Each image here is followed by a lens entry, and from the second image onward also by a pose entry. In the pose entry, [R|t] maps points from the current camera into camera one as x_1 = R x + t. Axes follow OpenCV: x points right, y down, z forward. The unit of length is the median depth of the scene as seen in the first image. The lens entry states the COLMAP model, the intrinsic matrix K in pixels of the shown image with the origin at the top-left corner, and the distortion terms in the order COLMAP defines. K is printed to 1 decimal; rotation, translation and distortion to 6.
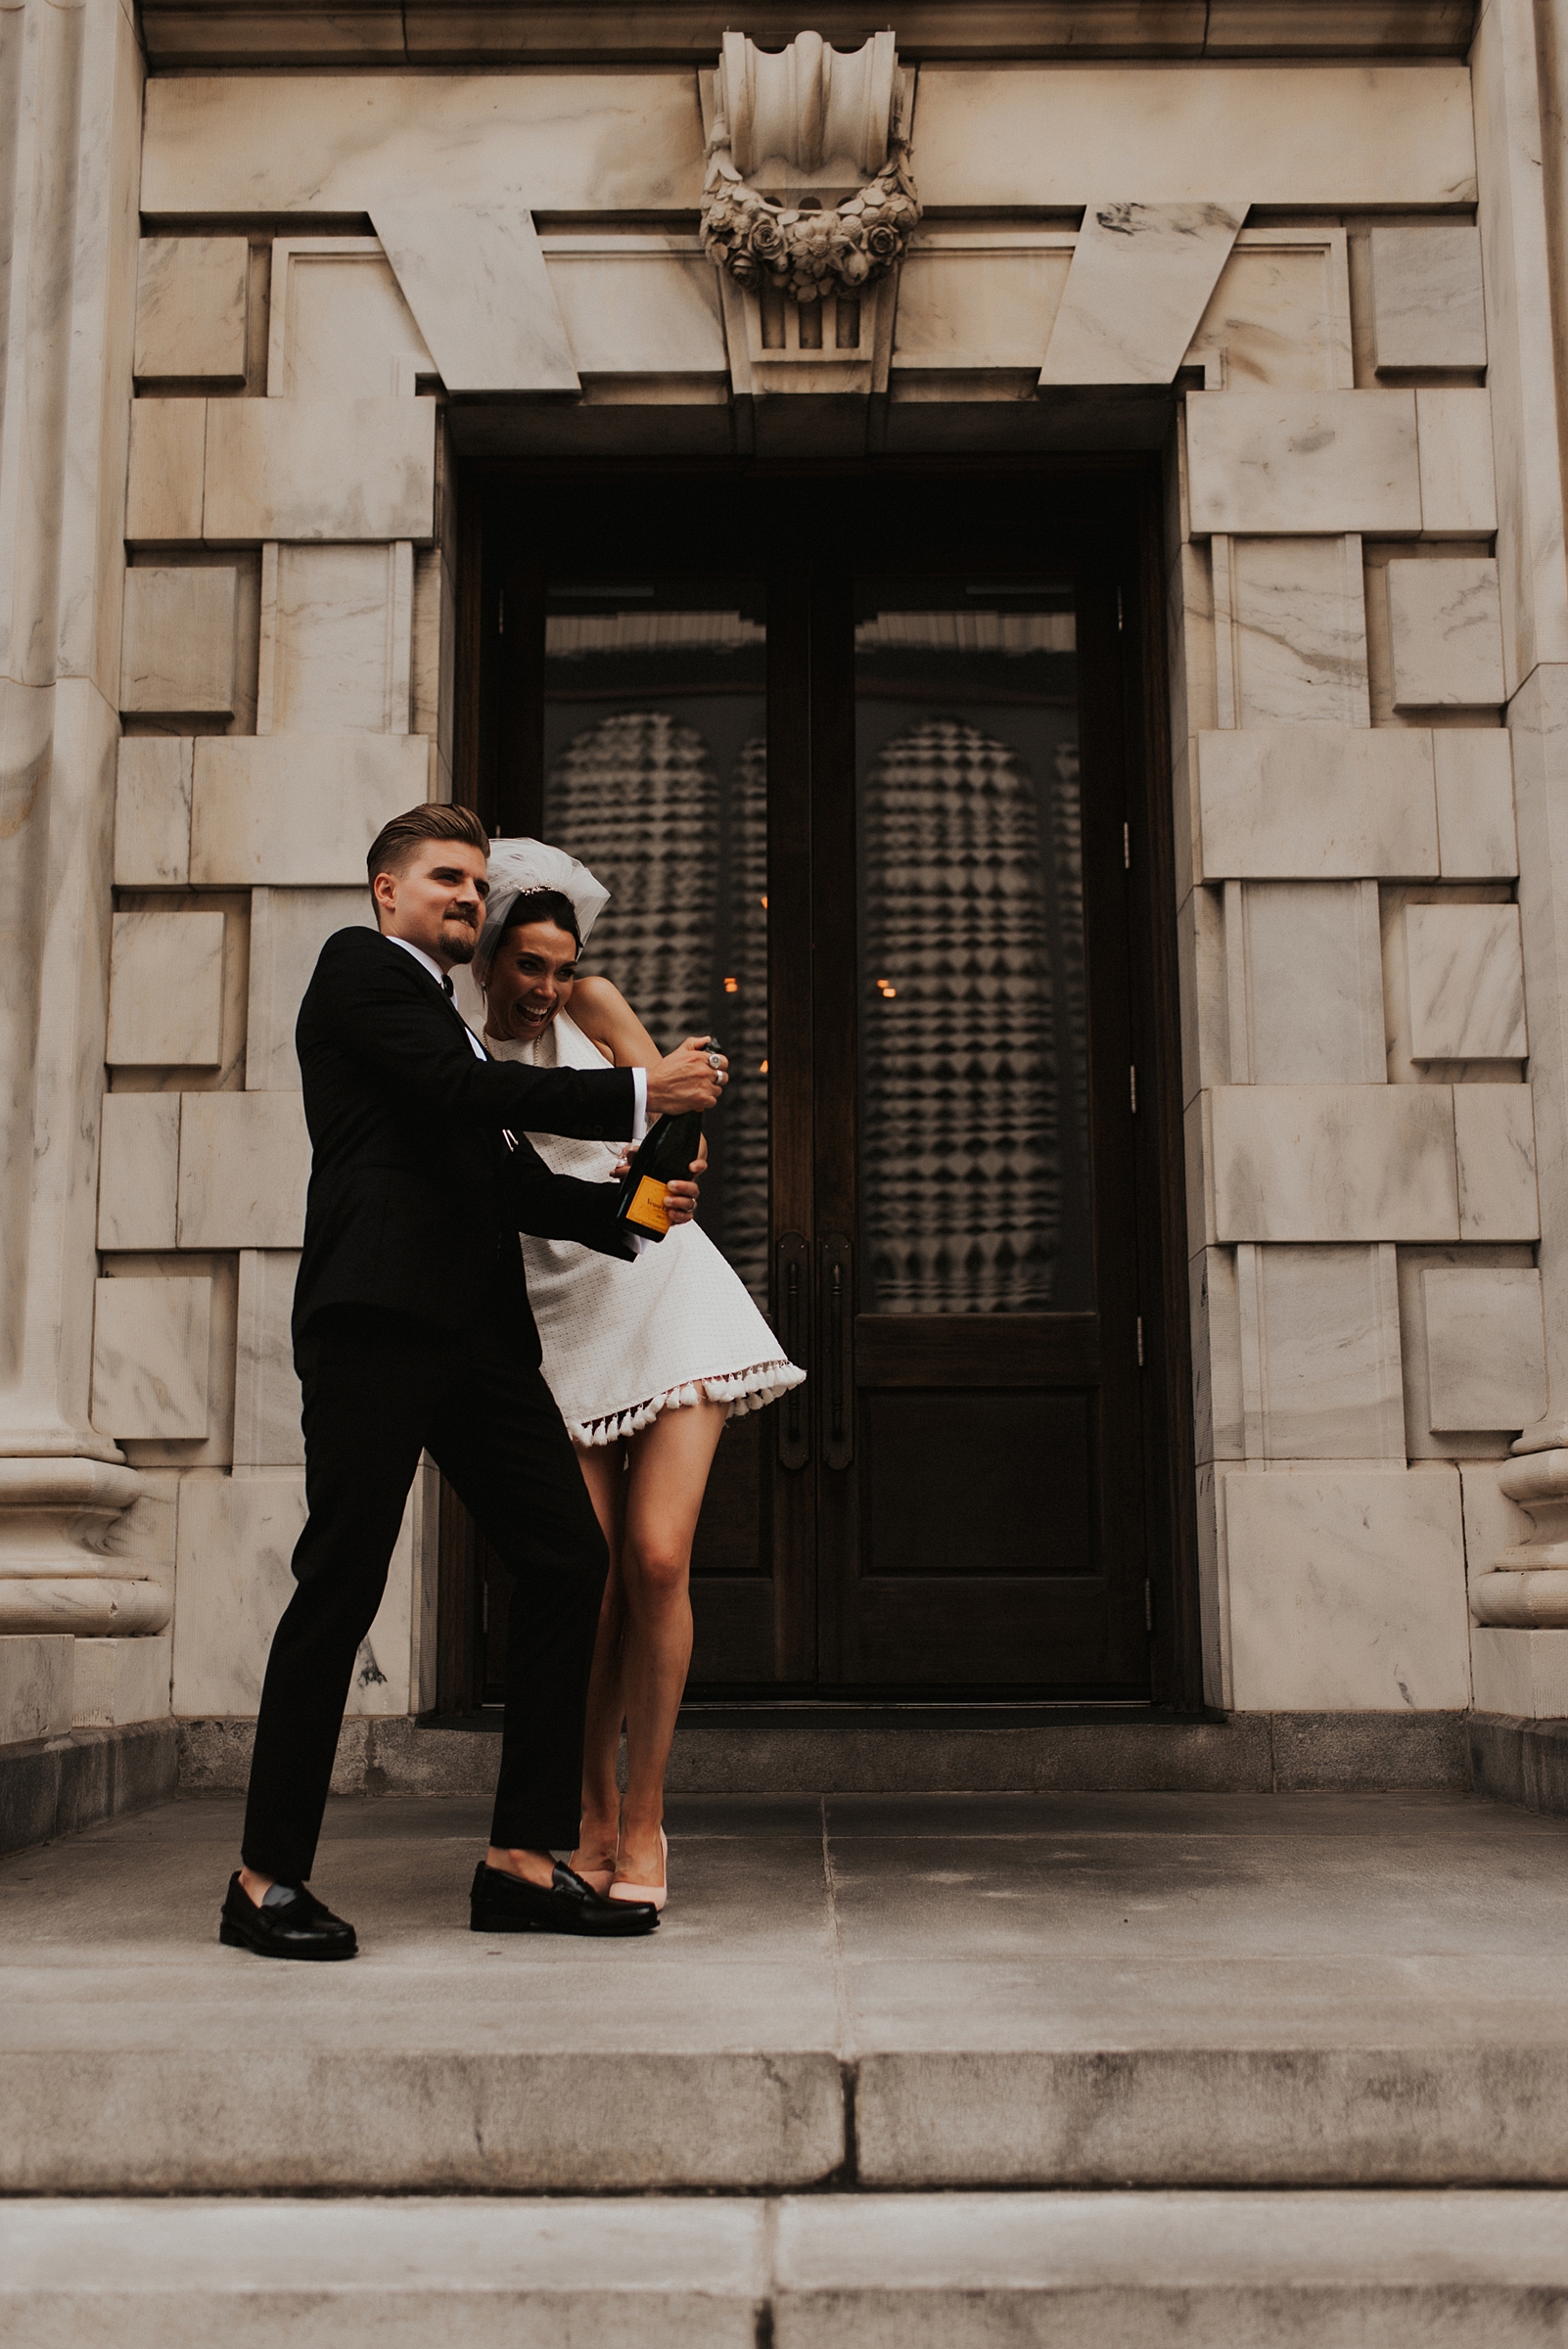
lens RADIAL K [[2331.0, 0, 803.4], [0, 2331.0, 1191.1], [0, 0, 1]] dist [0.014411, 0.000000]
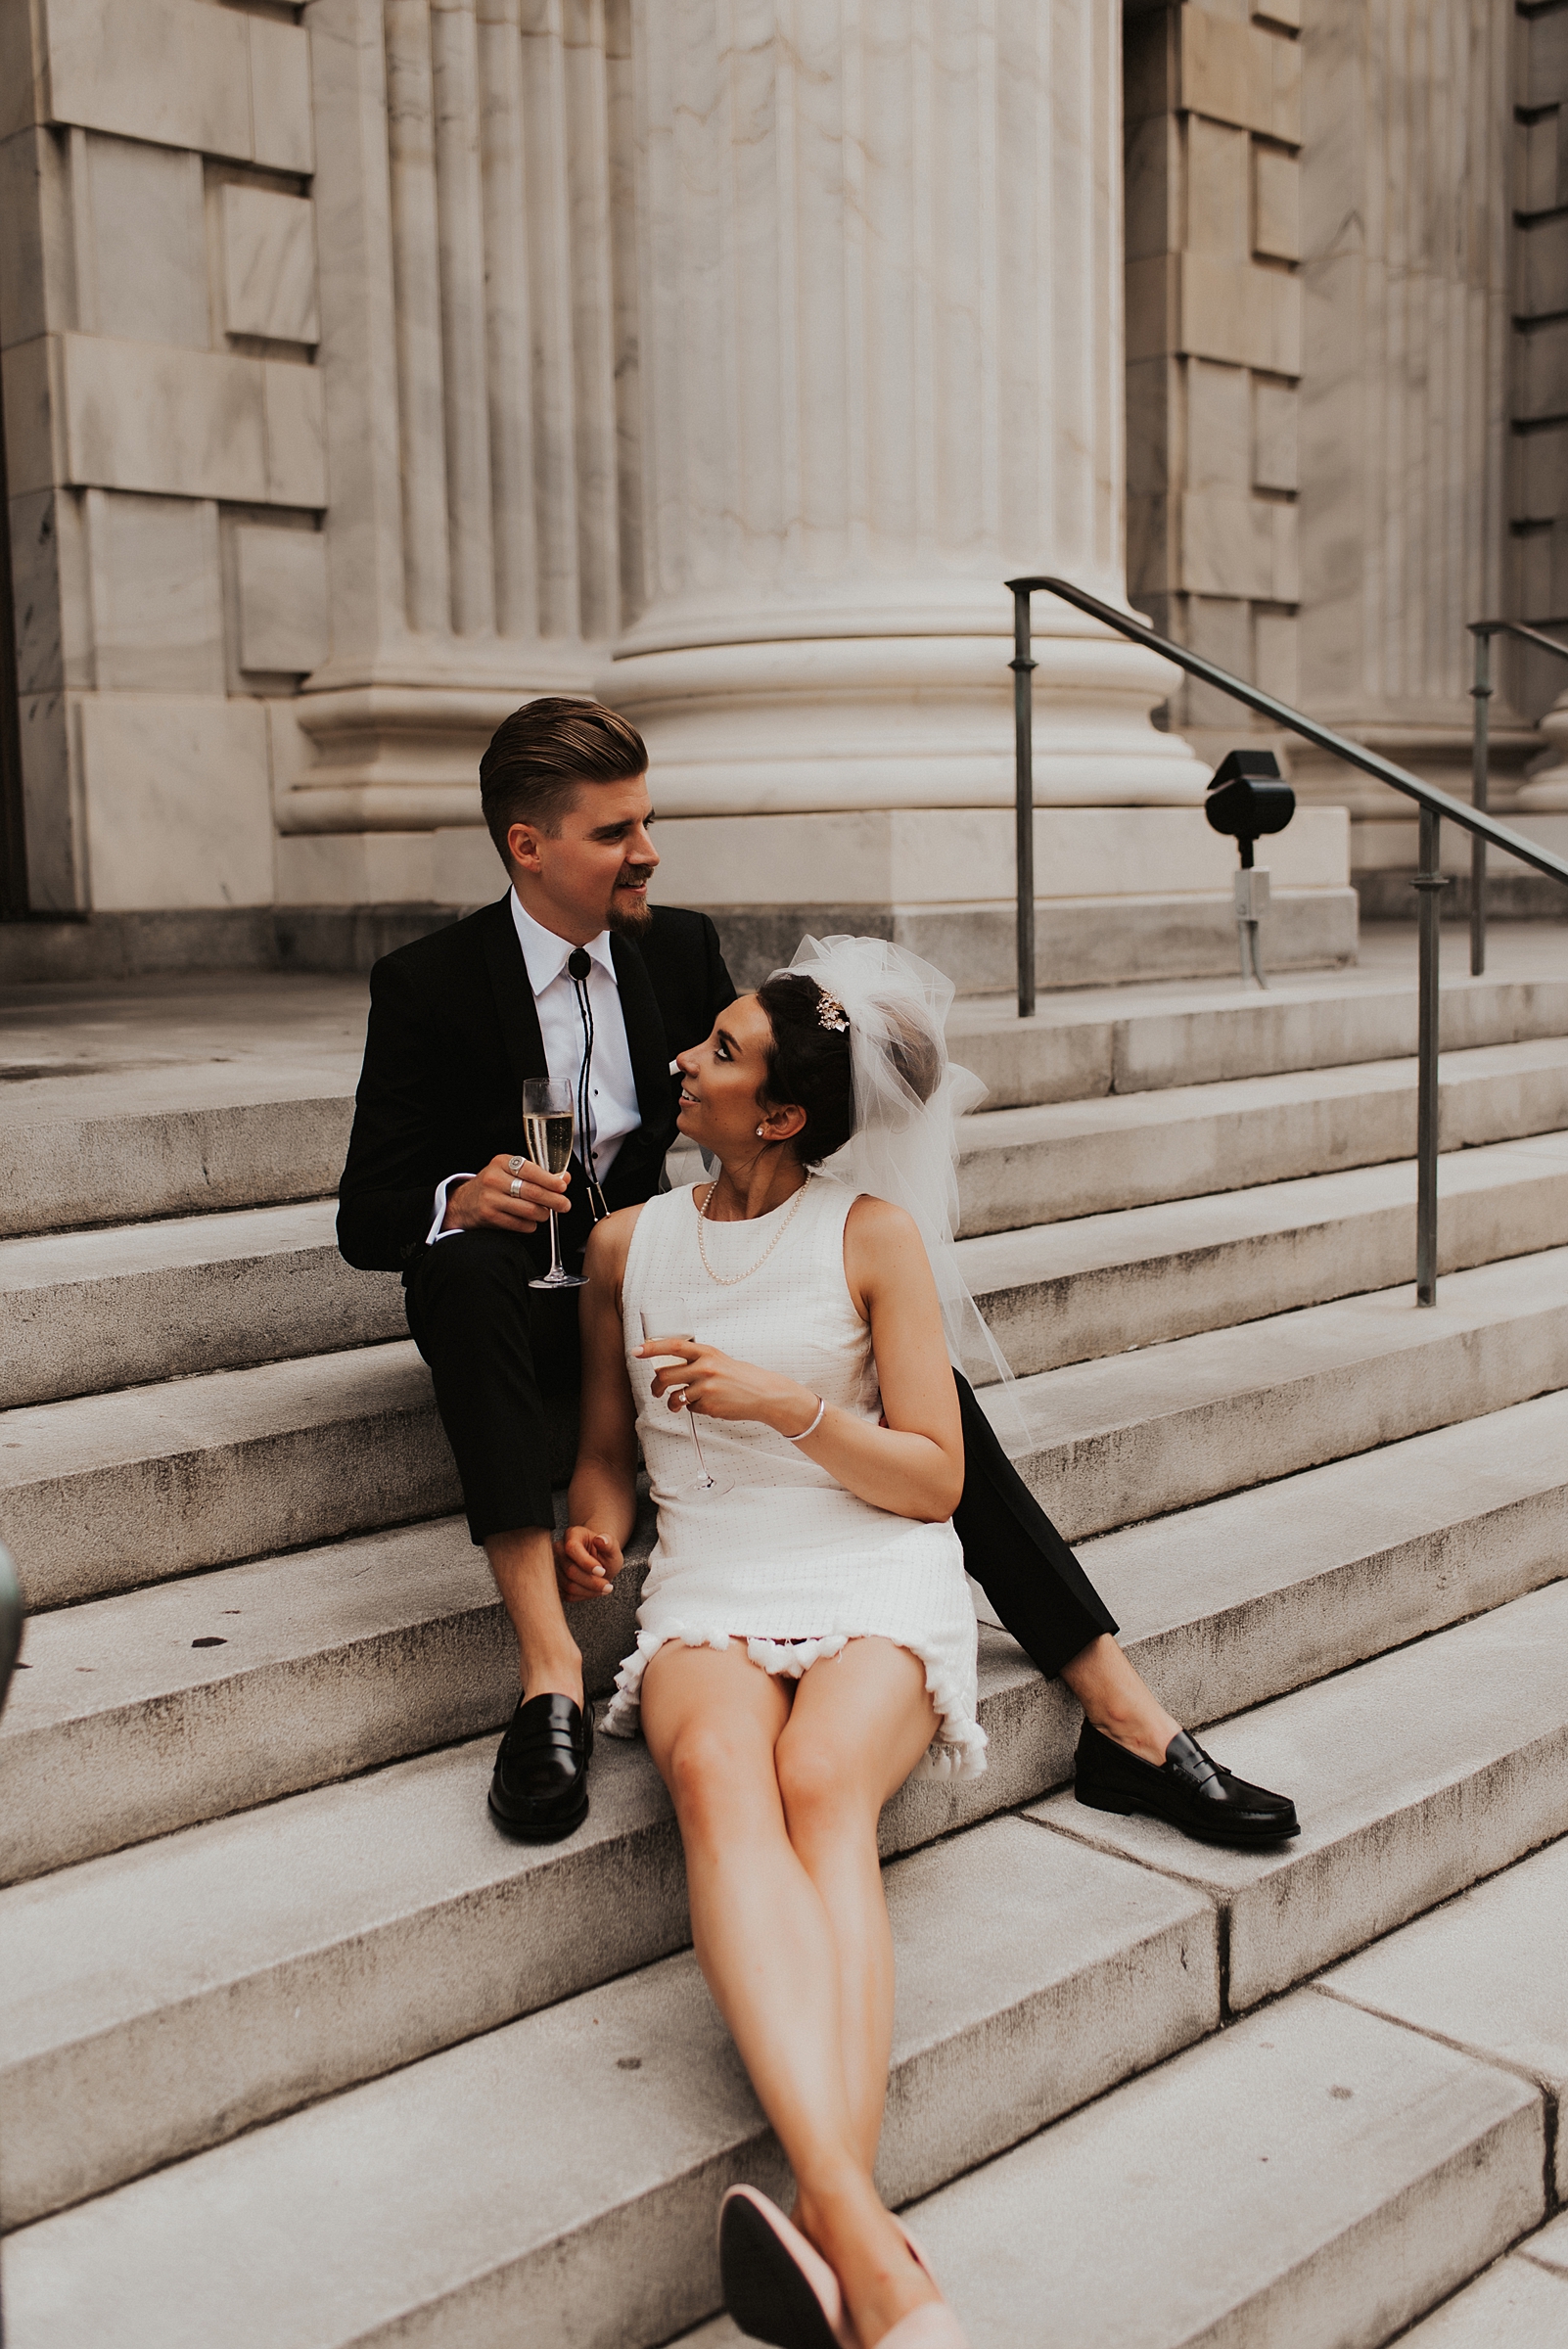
lens RADIAL K [[2453.7, 0, 759.4], [0, 2453.7, 1063.8], [0, 0, 1]] dist [0.015059, 0.000000]
pose [[0.723409, -0.070017, 0.686860, -0.378160], [-0.099230, 0.973972, 0.203795, 0.019144], [-0.683251, -0.215585, 0.697632, -0.060633]]
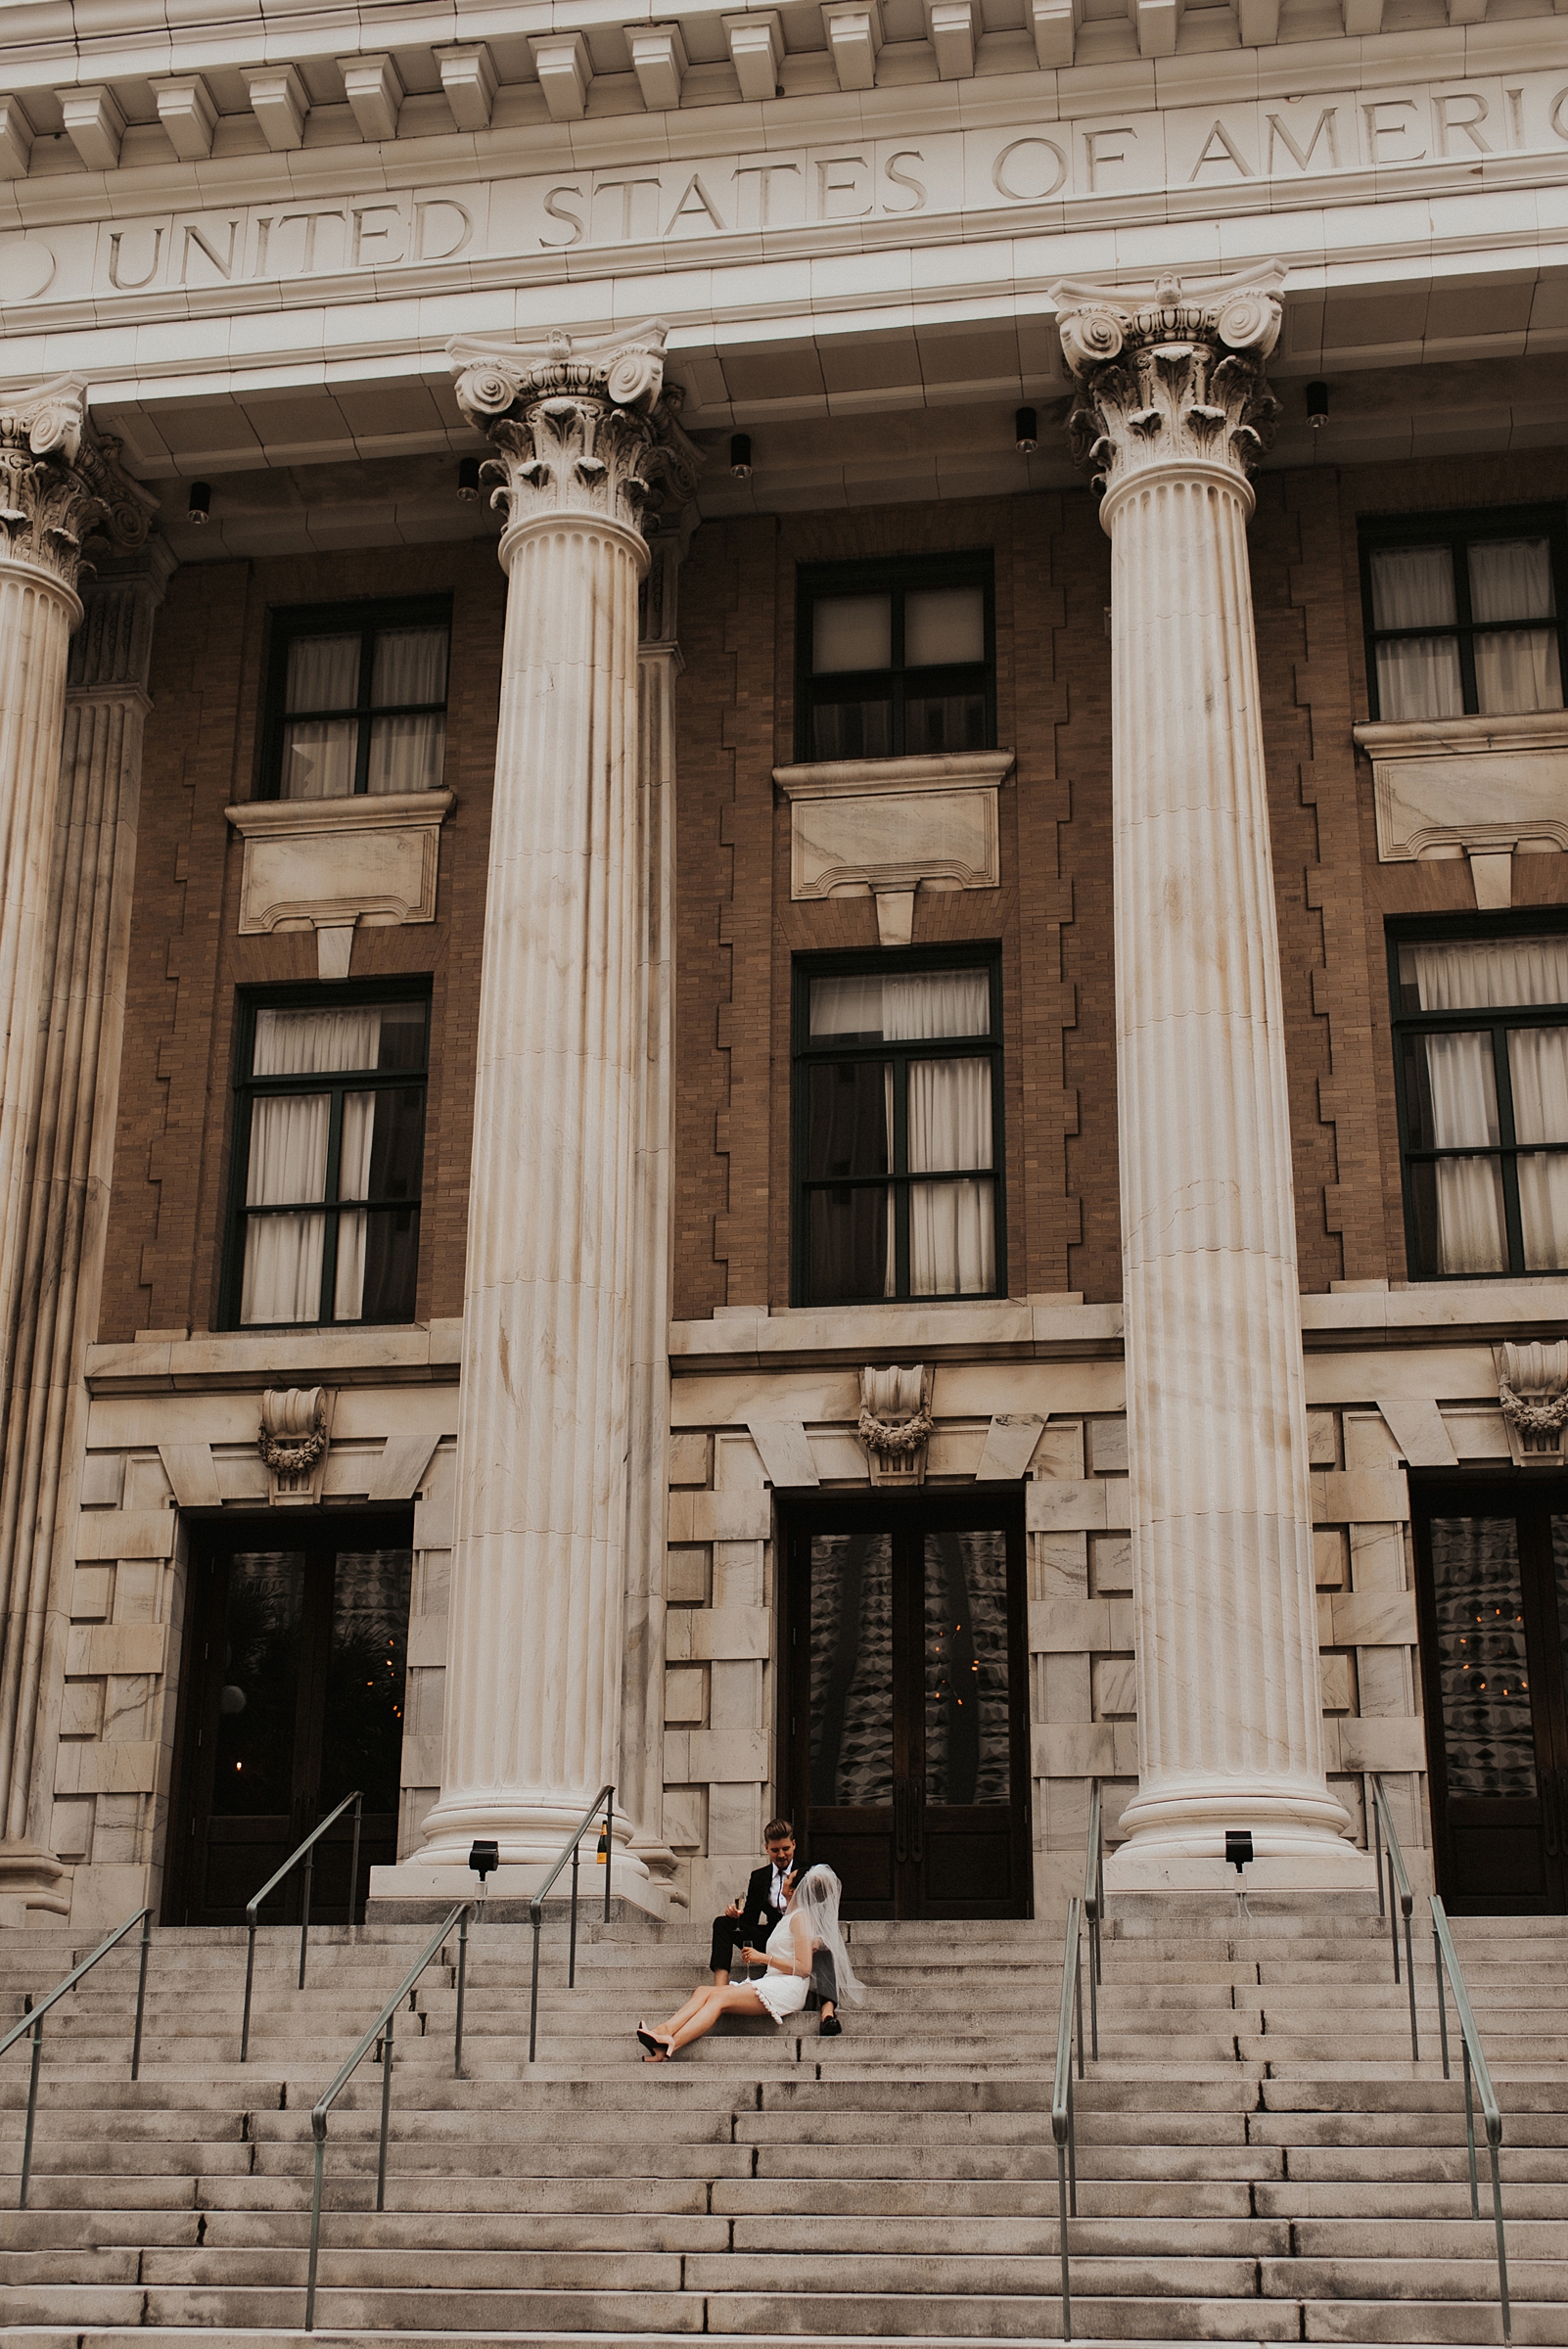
lens RADIAL K [[2625.0, 0, 817.4], [0, 2625.0, 1363.3], [0, 0, 1]] dist [0.005013, 0.000000]
pose [[0.991509, -0.030342, -0.126451, 0.334987], [0.010951, 0.988426, -0.151306, 0.004030], [0.129579, 0.148636, 0.980366, -2.333749]]
